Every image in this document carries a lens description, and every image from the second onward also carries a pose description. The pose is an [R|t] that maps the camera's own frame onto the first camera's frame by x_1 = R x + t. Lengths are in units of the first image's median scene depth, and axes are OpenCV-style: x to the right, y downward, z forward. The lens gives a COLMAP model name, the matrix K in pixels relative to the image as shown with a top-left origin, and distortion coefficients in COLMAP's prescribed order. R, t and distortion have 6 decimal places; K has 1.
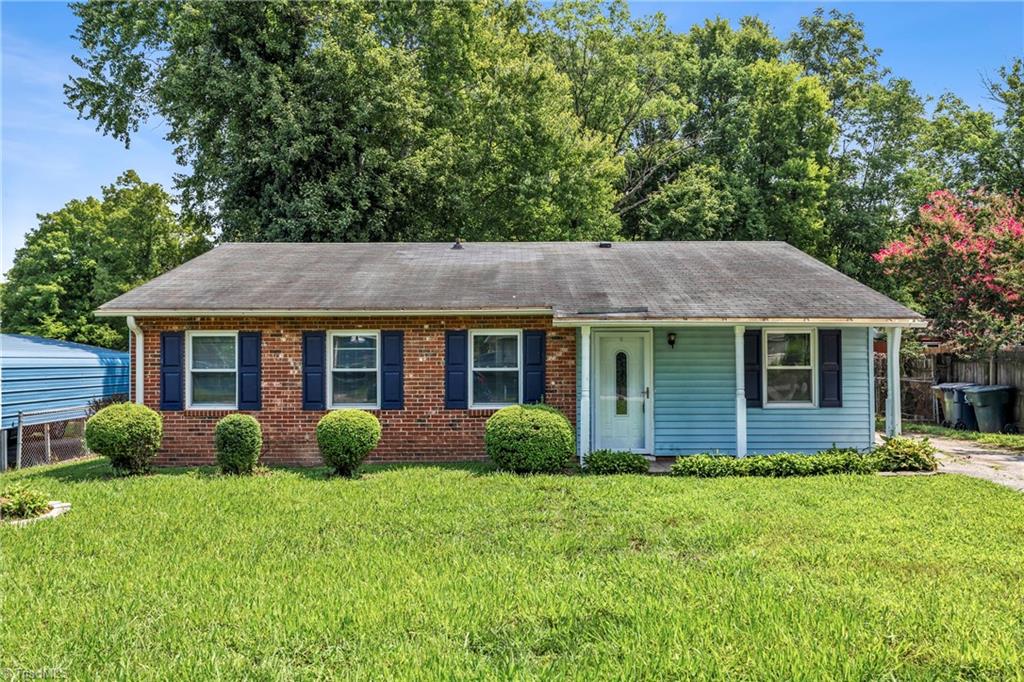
lens RADIAL K [[818.4, 0, 512.0], [0, 818.4, 353.5], [0, 0, 1]] dist [0.009542, -0.001399]
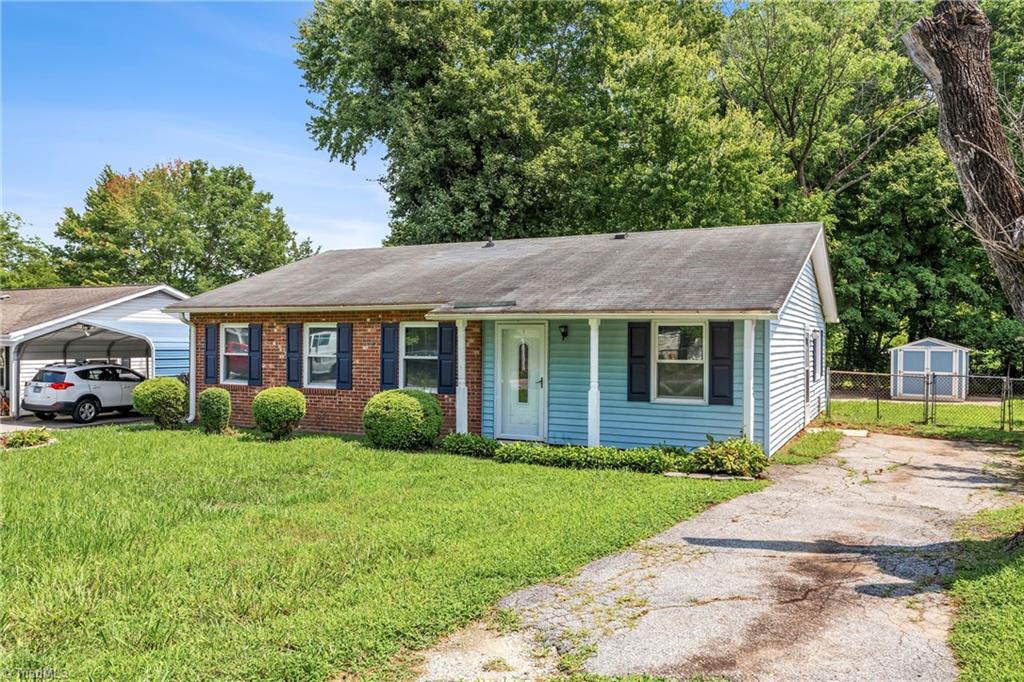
lens RADIAL K [[866.4, 0, 512.0], [0, 866.4, 341.0], [0, 0, 1]] dist [-0.003563, -0.004763]
pose [[0.876960, 0.009130, -0.480477, 0.657945], [-0.011427, 0.999933, -0.001856, -0.002723], [0.480428, 0.007118, 0.877005, 0.015794]]
